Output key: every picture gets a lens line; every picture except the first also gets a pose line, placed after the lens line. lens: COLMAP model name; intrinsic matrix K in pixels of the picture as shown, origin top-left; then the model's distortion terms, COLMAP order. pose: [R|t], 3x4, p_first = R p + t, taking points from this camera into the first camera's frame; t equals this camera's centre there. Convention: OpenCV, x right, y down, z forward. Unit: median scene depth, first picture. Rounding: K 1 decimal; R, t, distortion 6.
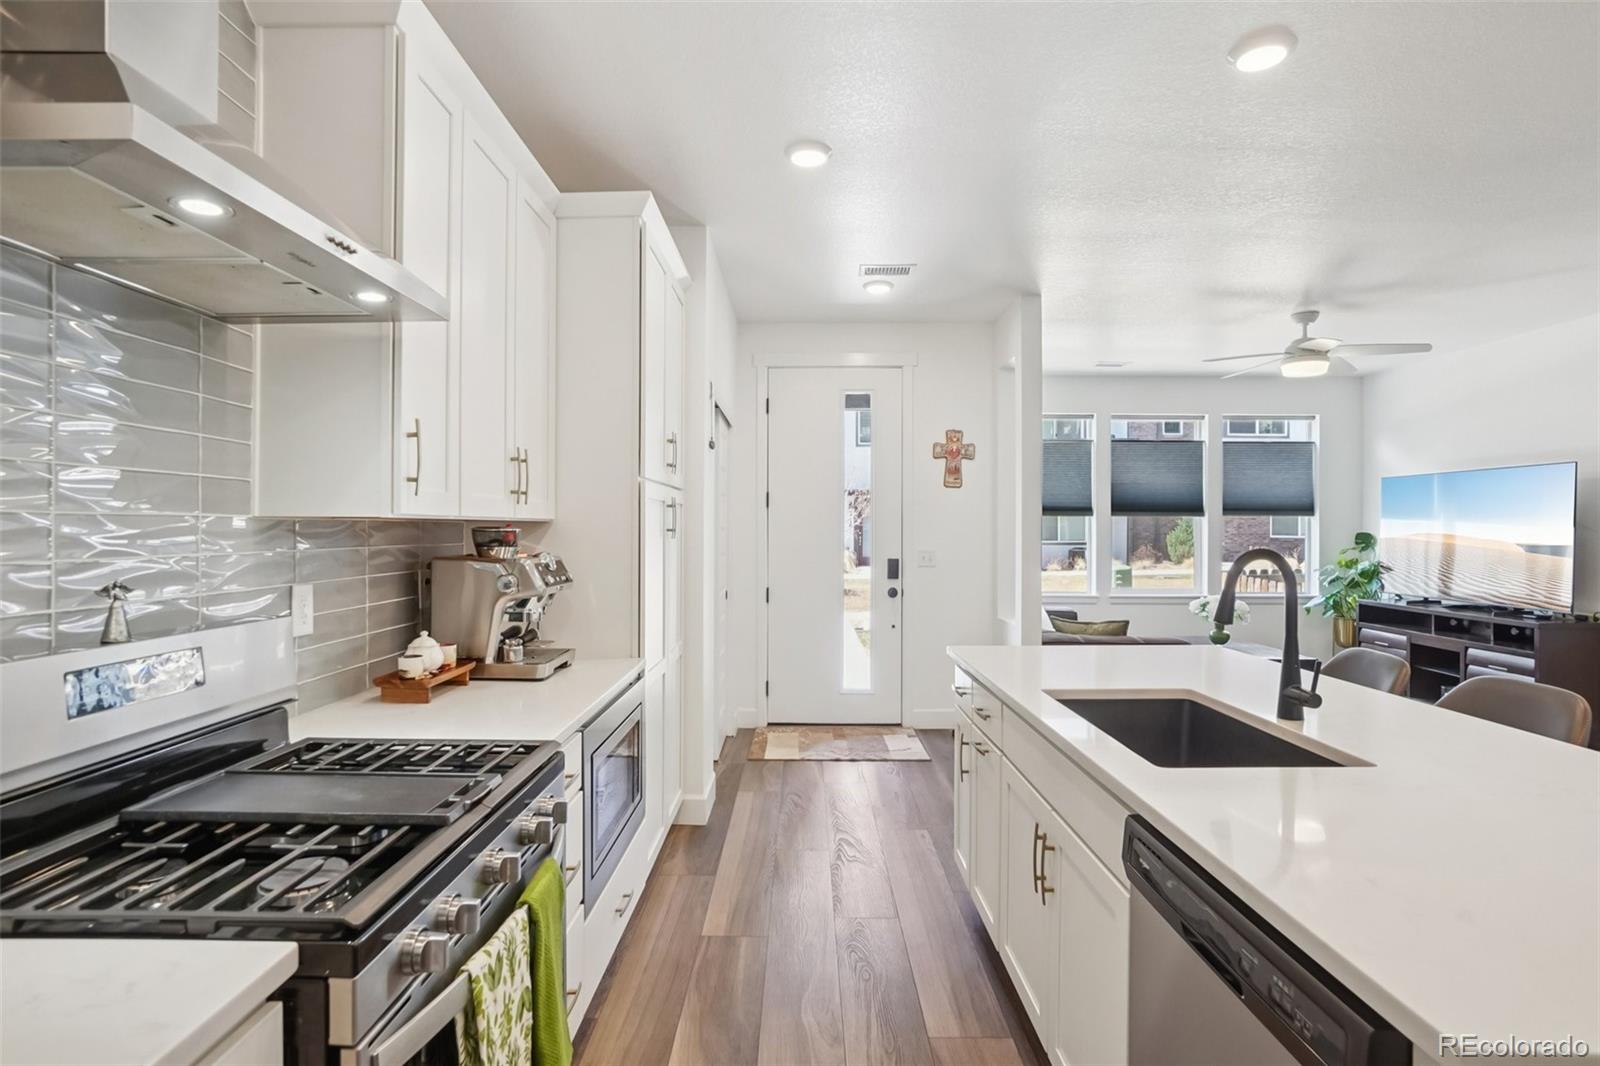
lens RADIAL K [[811.8, 0, 796.7], [0, 811.8, 527.3], [0, 0, 1]] dist [-0.044517, 0.025028]
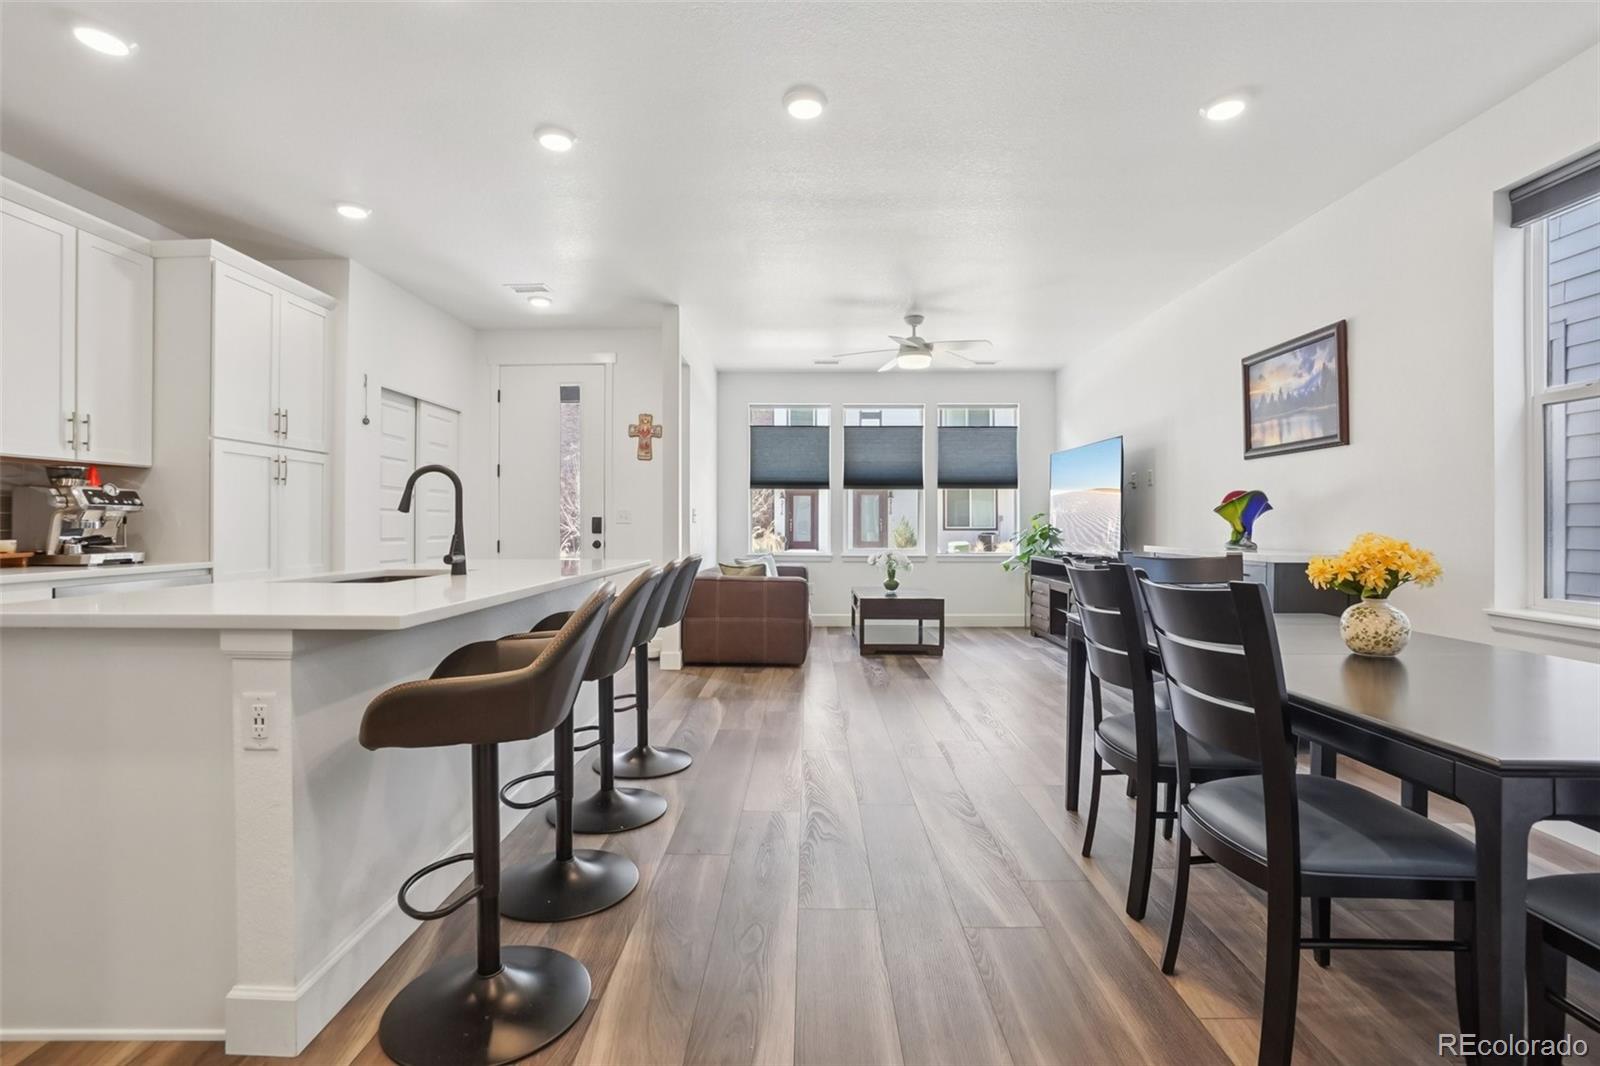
lens RADIAL K [[747.9, 0, 798.1], [0, 747.9, 524.1], [0, 0, 1]] dist [-0.060548, 0.024344]
pose [[0.999916, -0.002755, -0.012692, 0.430695], [0.002773, 0.999995, 0.001419, 0.047126], [0.012688, -0.001454, 0.999918, -0.139993]]
